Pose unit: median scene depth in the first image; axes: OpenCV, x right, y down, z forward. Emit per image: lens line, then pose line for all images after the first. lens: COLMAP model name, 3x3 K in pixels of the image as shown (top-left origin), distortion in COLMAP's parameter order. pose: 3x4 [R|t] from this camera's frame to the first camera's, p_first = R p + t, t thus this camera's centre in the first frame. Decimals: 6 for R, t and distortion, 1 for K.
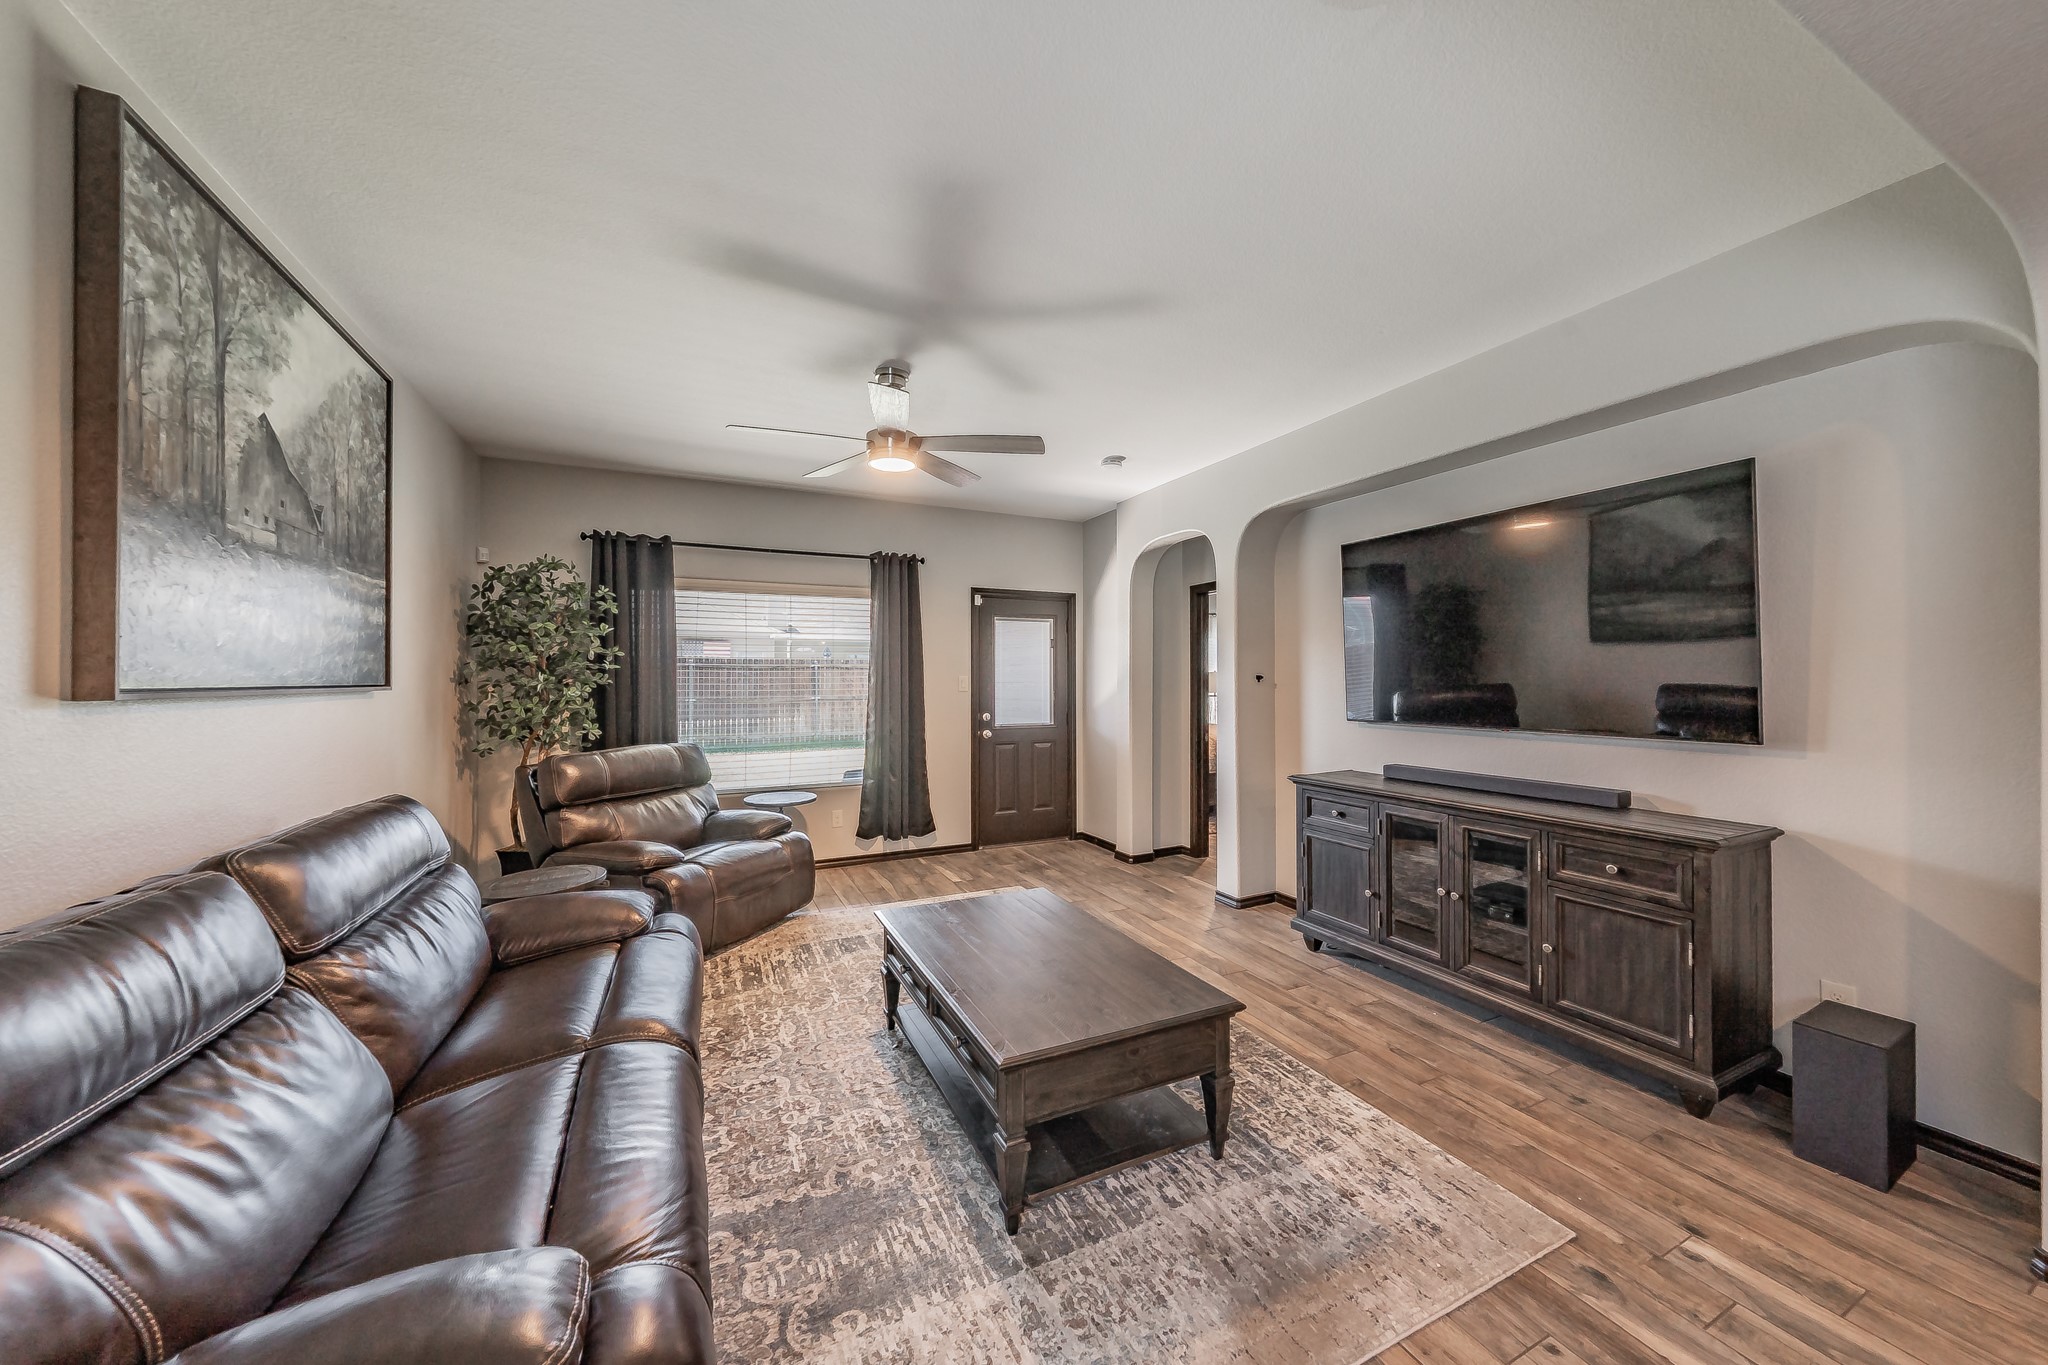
lens RADIAL K [[705.8, 0, 1016.0], [0, 705.8, 678.6], [0, 0, 1]] dist [-0.000240, 0.000102]
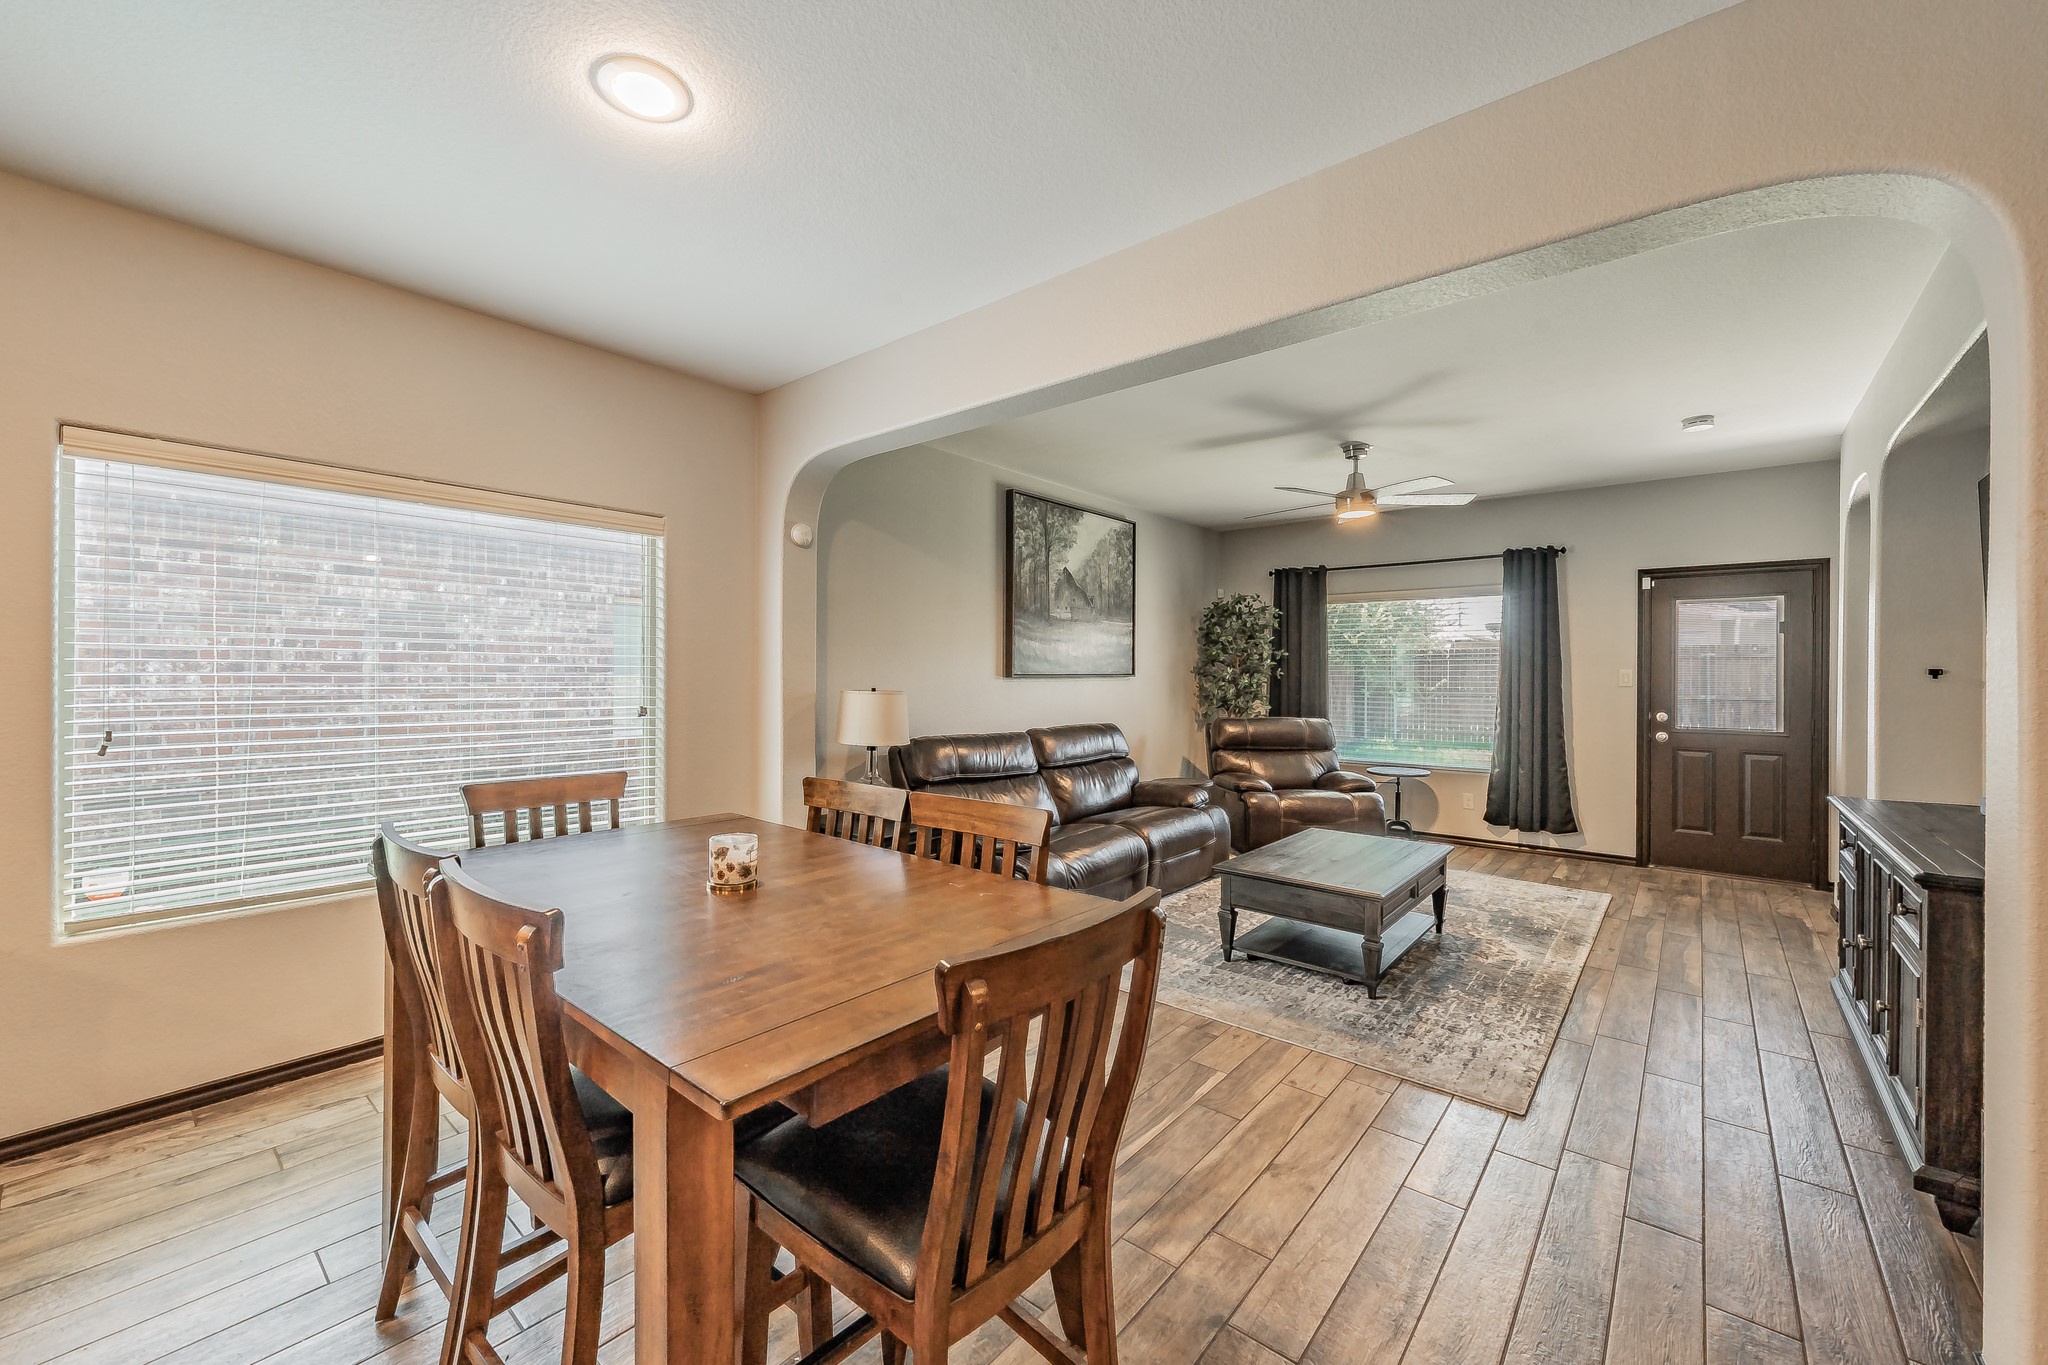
lens RADIAL K [[803.9, 0, 1027.2], [0, 803.9, 677.7], [0, 0, 1]] dist [-0.002270, 0.000112]
pose [[0.426959, 0.009121, -0.904225, 1.084517], [-0.002859, 0.999958, 0.008736, -0.000276], [0.904267, -0.001145, 0.426967, -0.263197]]
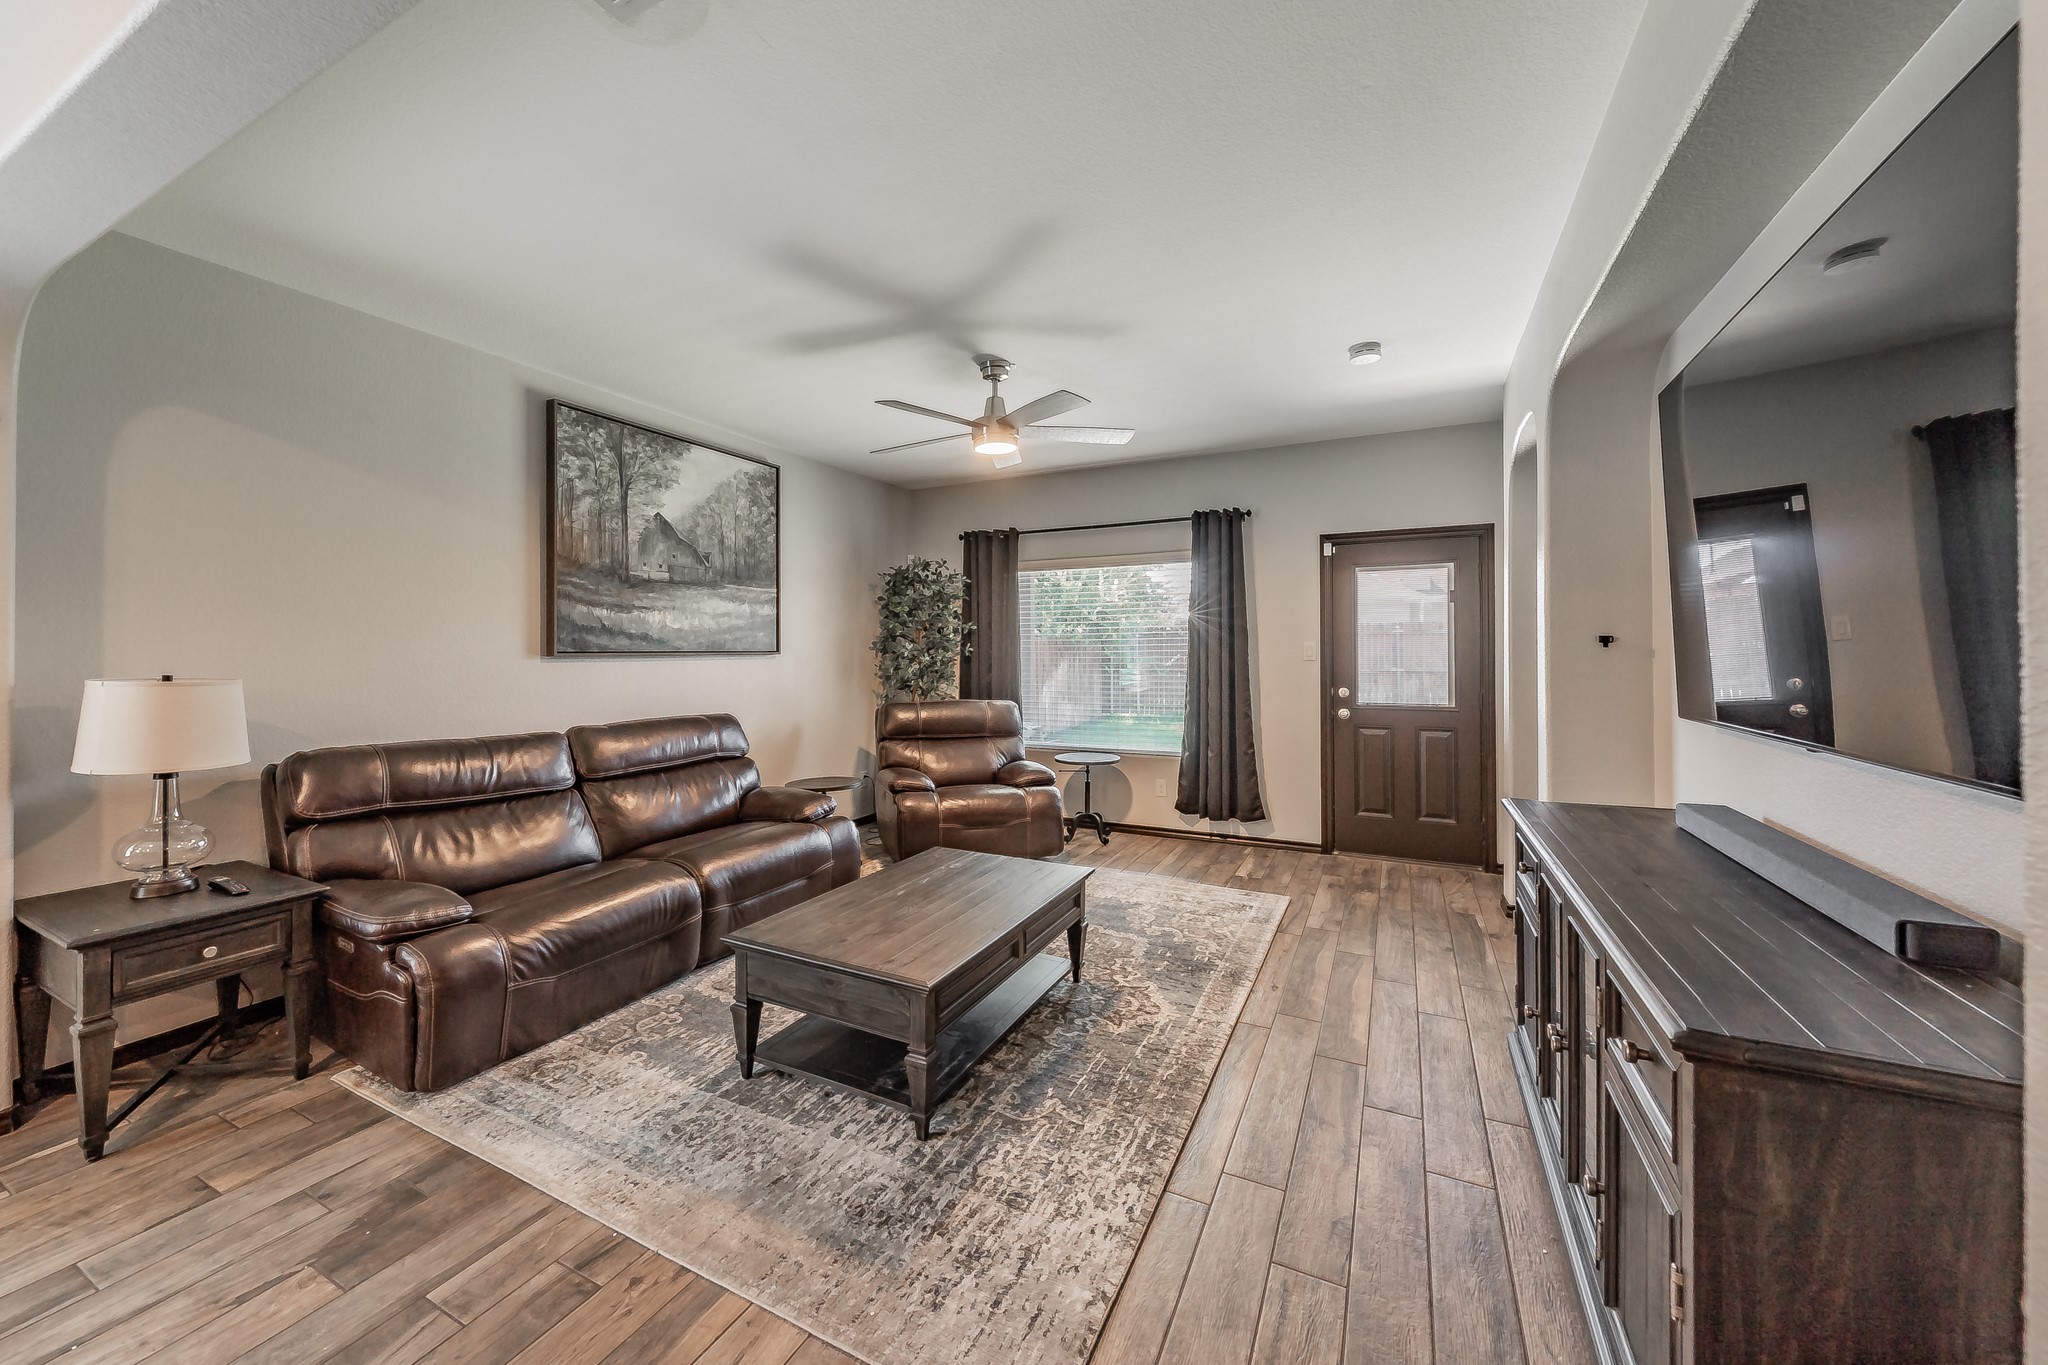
lens RADIAL K [[760.6, 0, 998.9], [0, 760.6, 652.4], [0, 0, 1]] dist [0.000667, -0.000037]
pose [[0.608706, -0.000838, -0.793396, 0.858162], [0.004716, 0.999986, 0.002562, 0.009256], [0.793382, -0.005301, 0.608701, 0.332102]]
